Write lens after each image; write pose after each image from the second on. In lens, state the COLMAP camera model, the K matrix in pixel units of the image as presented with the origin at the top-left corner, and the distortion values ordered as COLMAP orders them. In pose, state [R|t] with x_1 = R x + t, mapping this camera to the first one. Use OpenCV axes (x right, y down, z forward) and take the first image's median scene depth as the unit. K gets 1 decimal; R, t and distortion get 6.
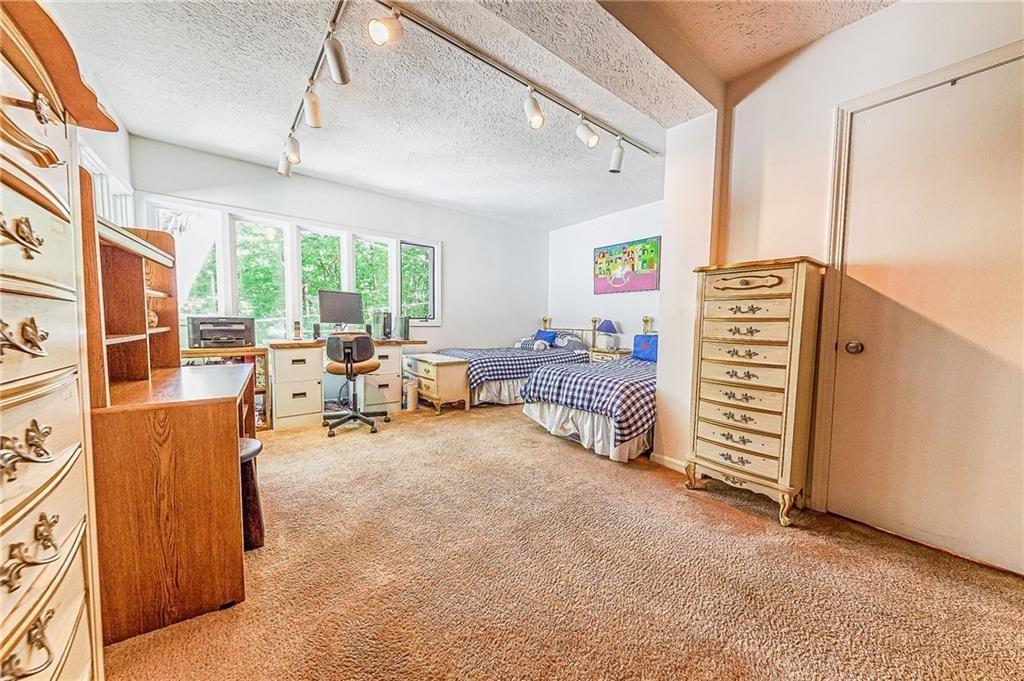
lens RADIAL K [[346.8, 0, 515.1], [0, 346.8, 345.2], [0, 0, 1]] dist [-0.000573, -0.000239]
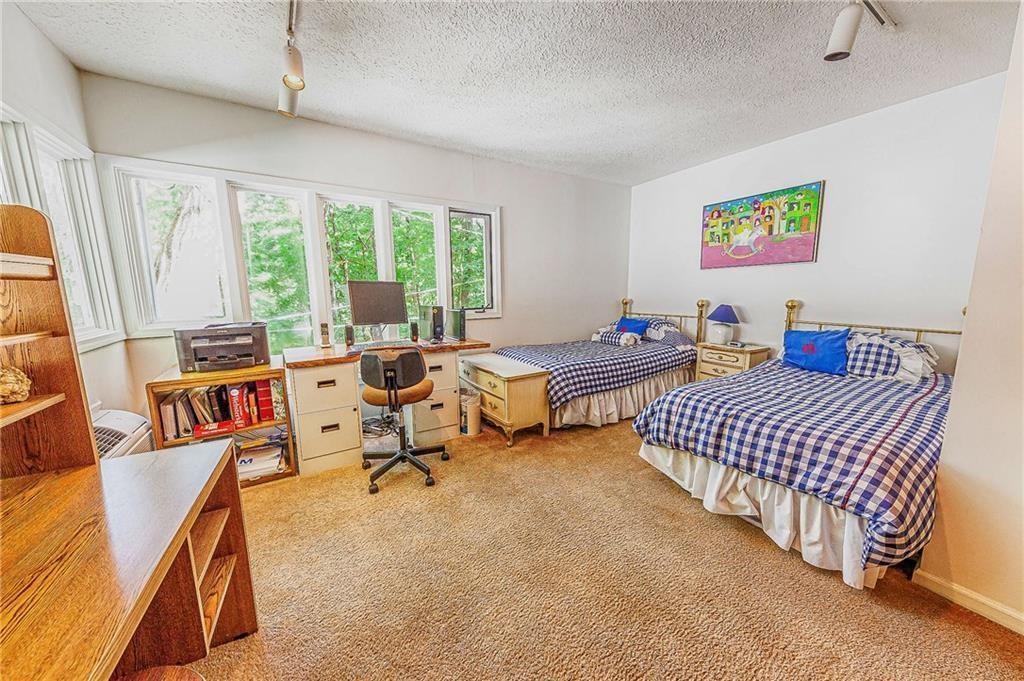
lens RADIAL K [[346.8, 0, 512.3], [0, 346.8, 342.4], [0, 0, 1]] dist [-0.000573, -0.000239]
pose [[0.994068, -0.009718, -0.108324, -0.138123], [0.018594, 0.996521, 0.081238, -0.081489], [0.107157, -0.082770, 0.990791, 0.289906]]
